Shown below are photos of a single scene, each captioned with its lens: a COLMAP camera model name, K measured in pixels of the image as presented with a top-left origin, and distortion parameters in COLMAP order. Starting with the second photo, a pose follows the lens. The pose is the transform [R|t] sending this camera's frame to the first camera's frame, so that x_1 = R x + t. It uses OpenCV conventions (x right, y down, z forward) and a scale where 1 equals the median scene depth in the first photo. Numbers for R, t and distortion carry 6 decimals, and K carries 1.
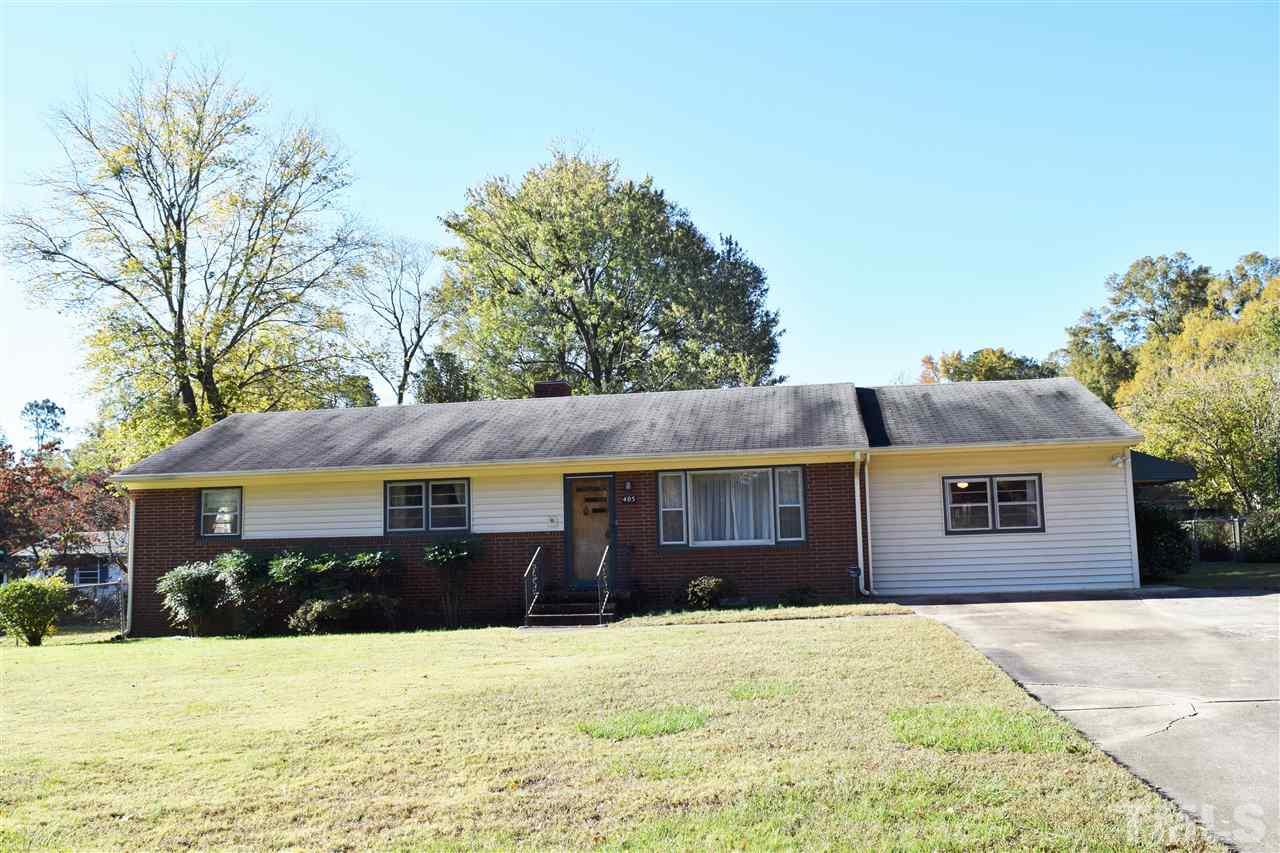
lens RADIAL K [[925.7, 0, 640.0], [0, 925.7, 426.5], [0, 0, 1]] dist [-0.032087, -0.002425]
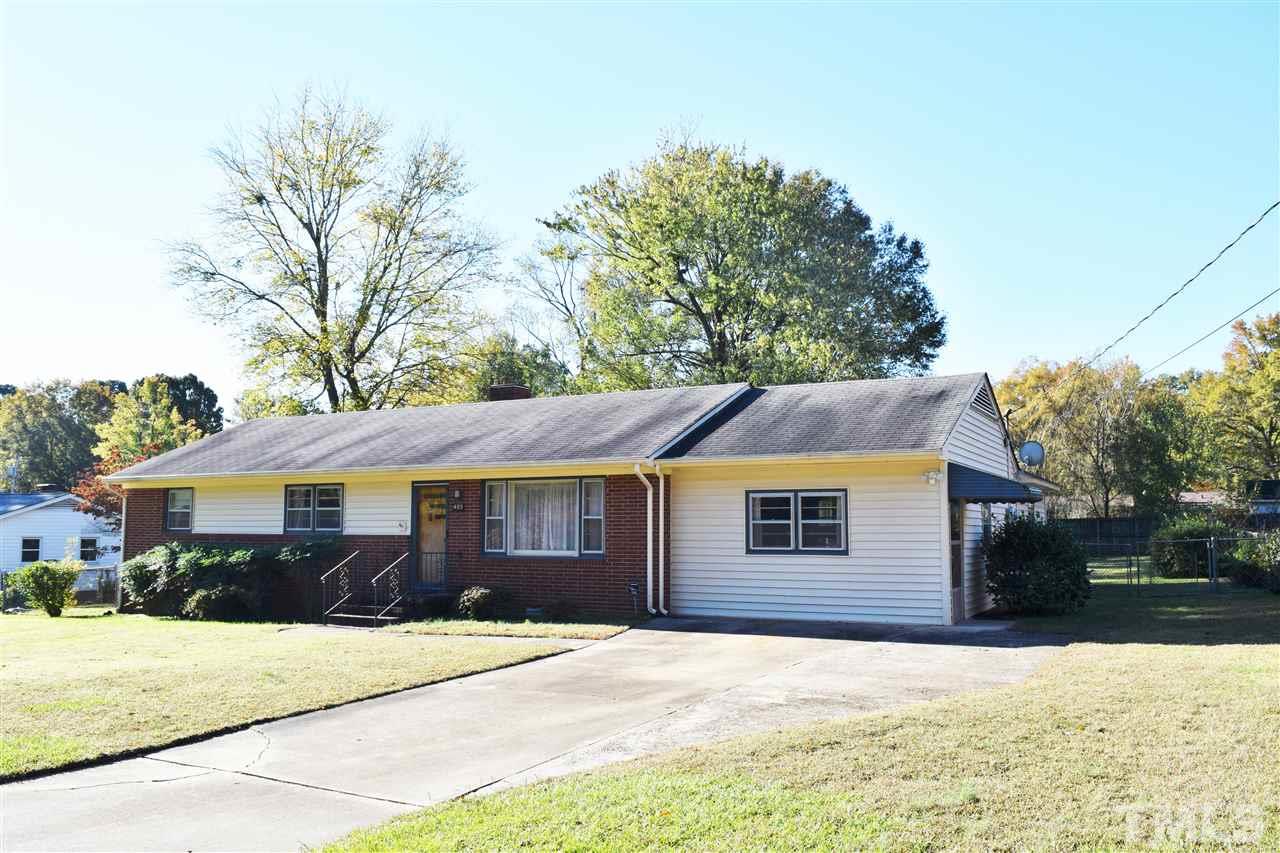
lens RADIAL K [[970.9, 0, 640.0], [0, 970.9, 426.5], [0, 0, 1]] dist [0.004250, -0.077641]
pose [[0.946520, -0.005690, -0.322595, 0.527072], [0.010737, 0.999846, 0.013867, -0.023247], [0.322467, -0.016590, 0.946435, 0.048215]]
